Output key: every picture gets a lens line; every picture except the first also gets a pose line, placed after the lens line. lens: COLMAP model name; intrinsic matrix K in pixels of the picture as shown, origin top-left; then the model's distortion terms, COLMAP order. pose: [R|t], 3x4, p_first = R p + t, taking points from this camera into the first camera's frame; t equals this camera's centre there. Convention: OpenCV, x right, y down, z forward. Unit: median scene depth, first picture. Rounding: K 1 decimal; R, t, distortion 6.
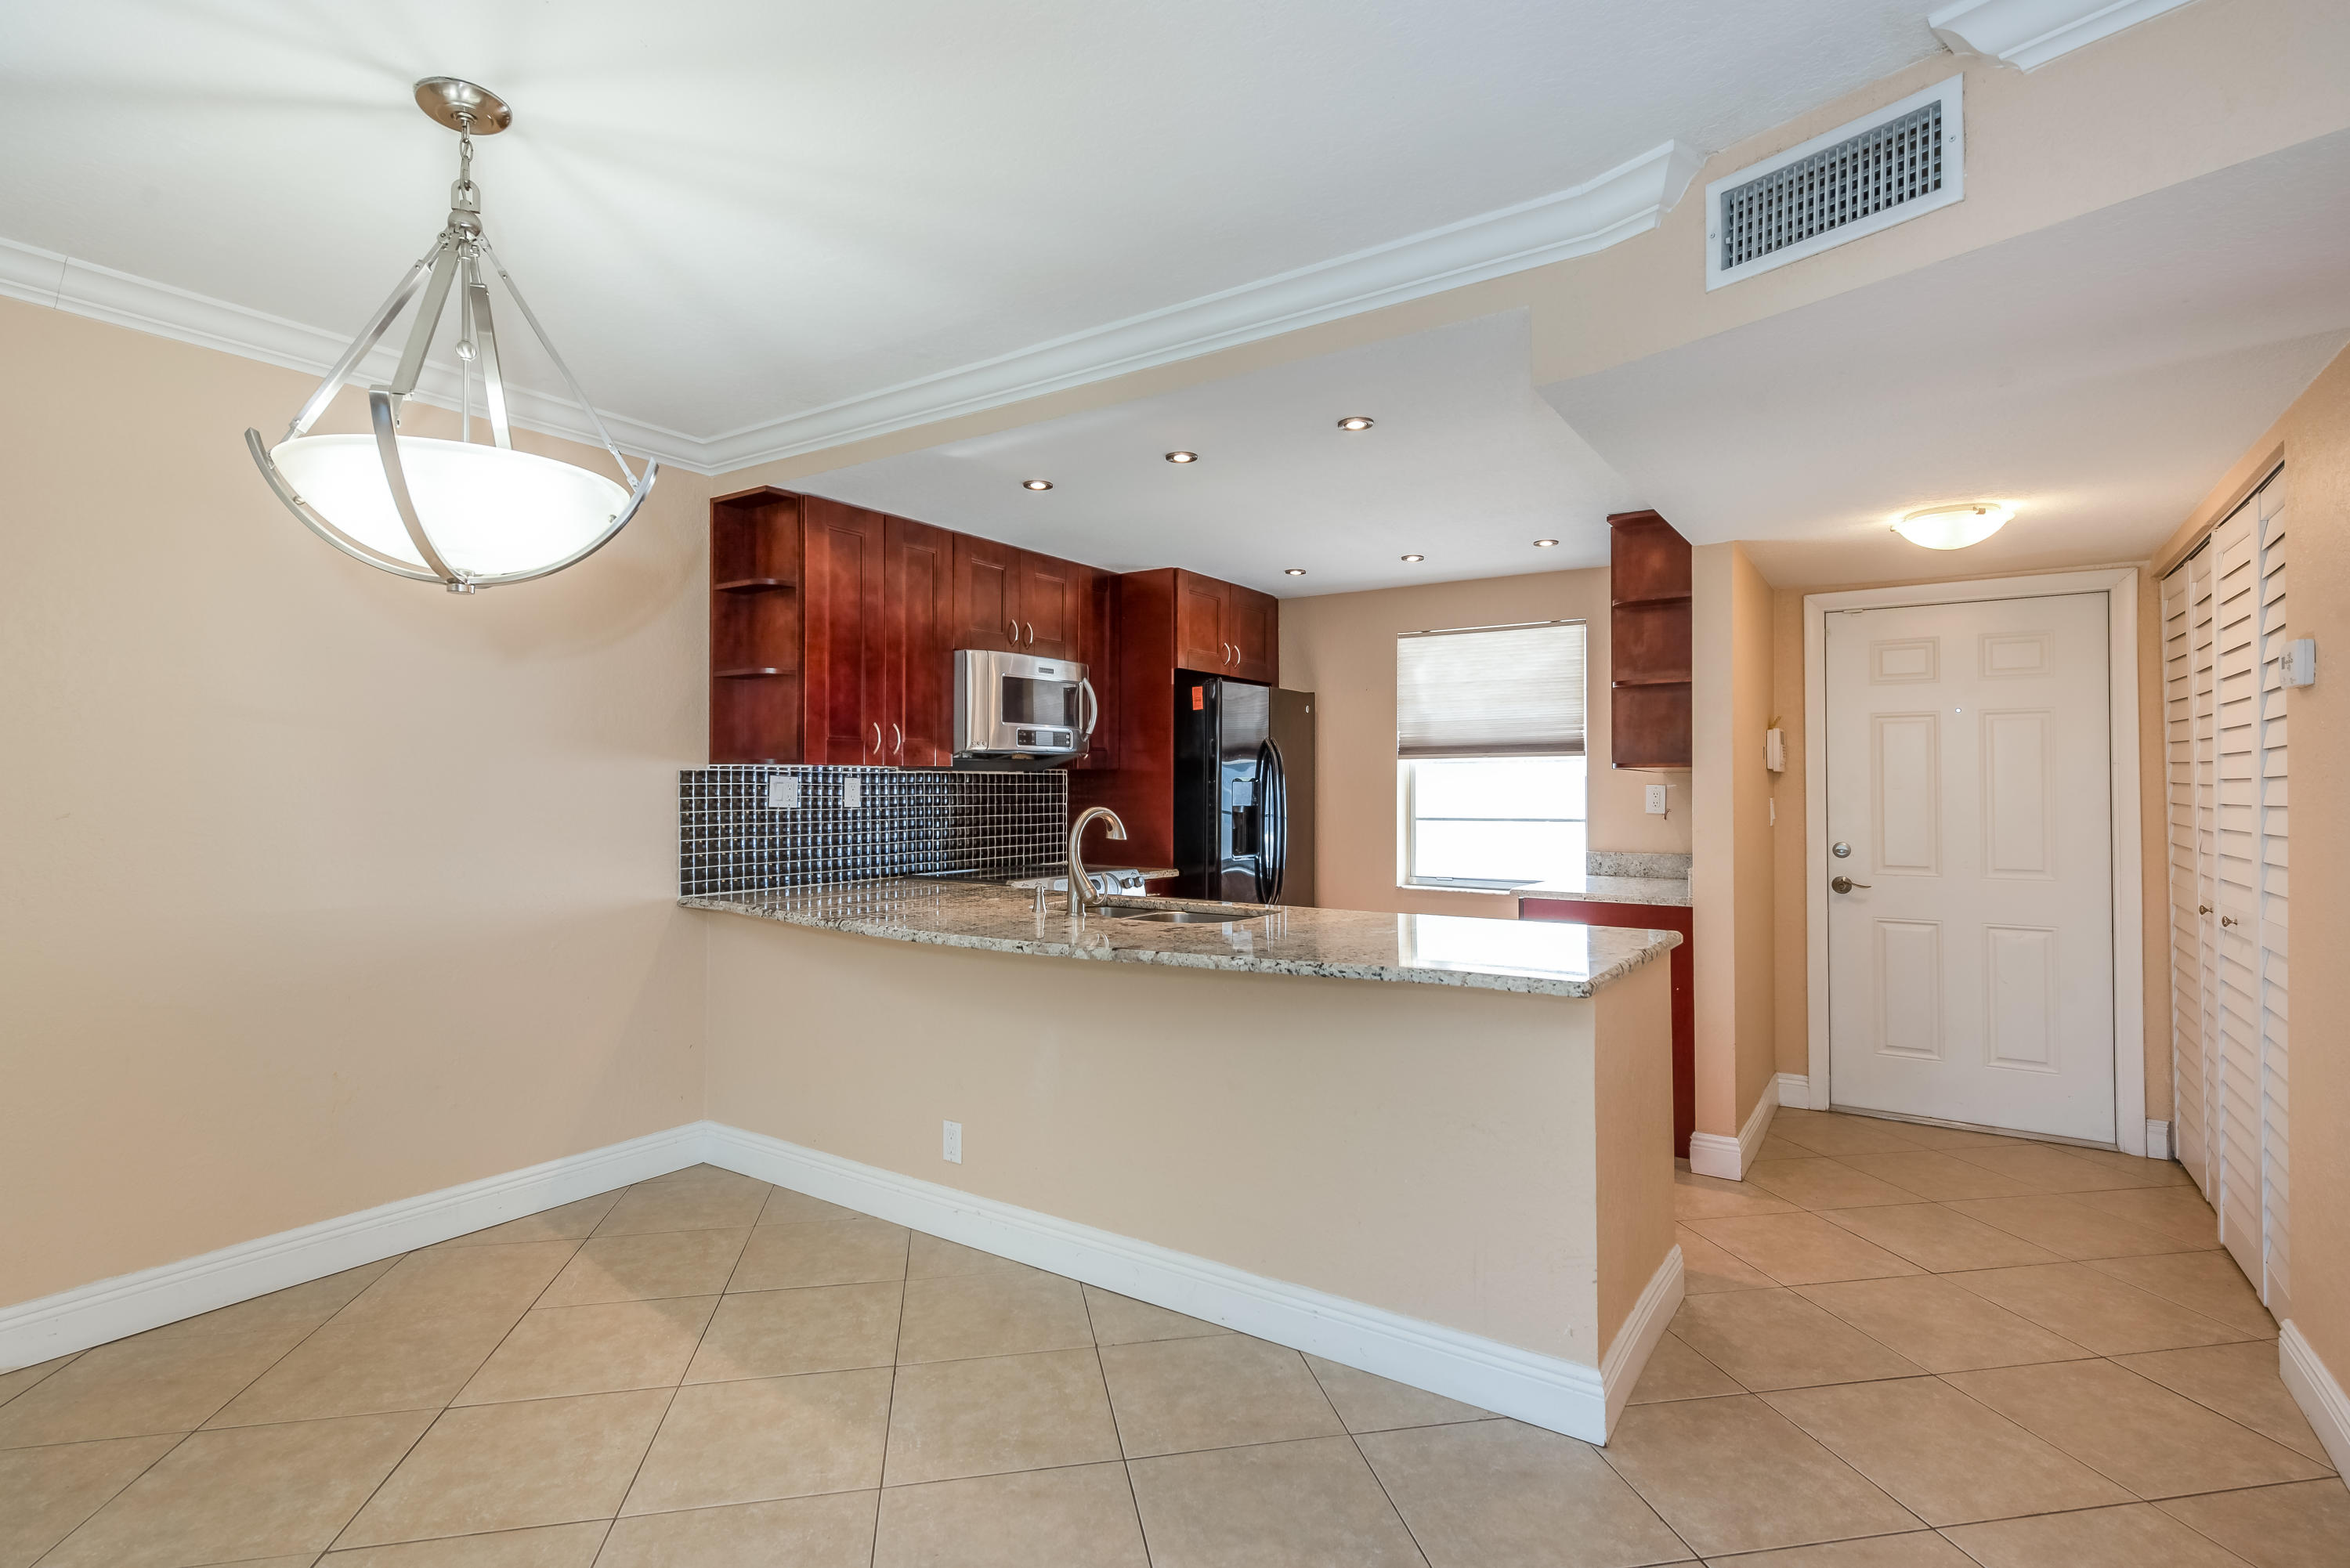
lens RADIAL K [[1117.6, 0, 1175.0], [0, 1117.6, 772.8], [0, 0, 1]] dist [-0.000717, 0.000078]
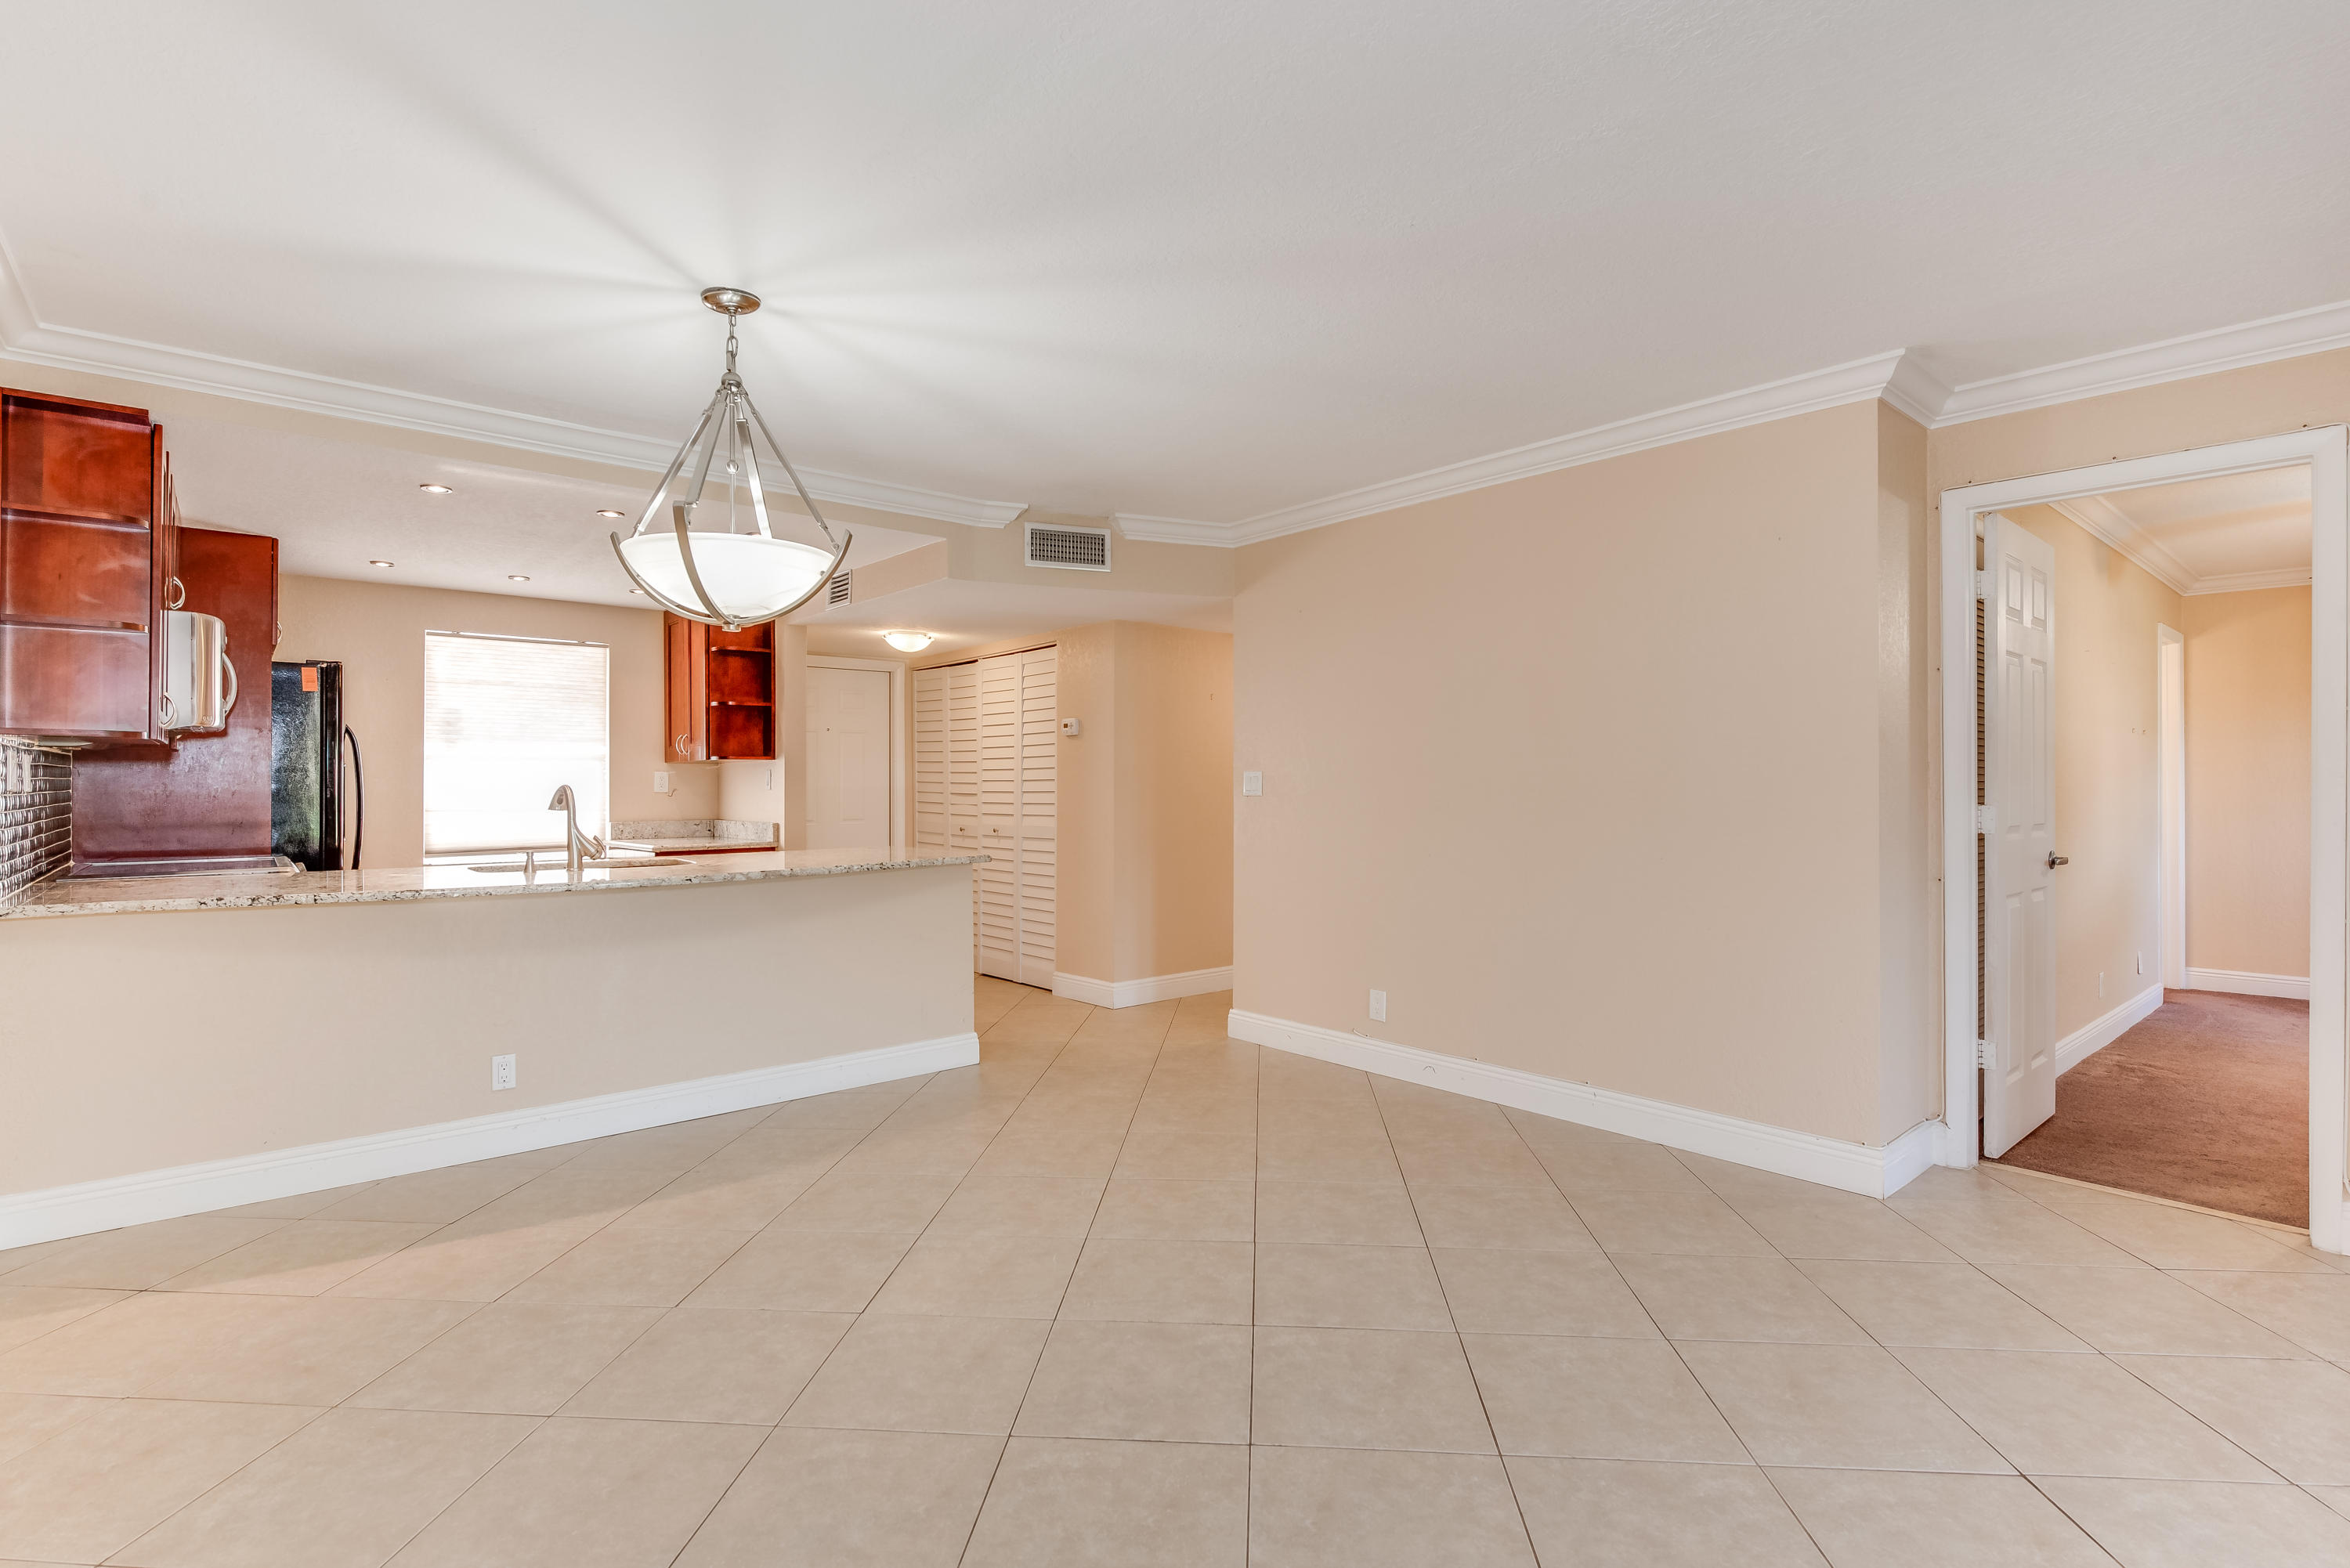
lens RADIAL K [[1117.6, 0, 1186.0], [0, 1117.6, 787.8], [0, 0, 1]] dist [-0.000717, 0.000078]
pose [[0.260145, -0.005682, 0.965553, -0.864168], [-0.012074, 0.999885, 0.009137, 0.011678], [-0.965494, -0.014035, 0.260047, 0.011816]]
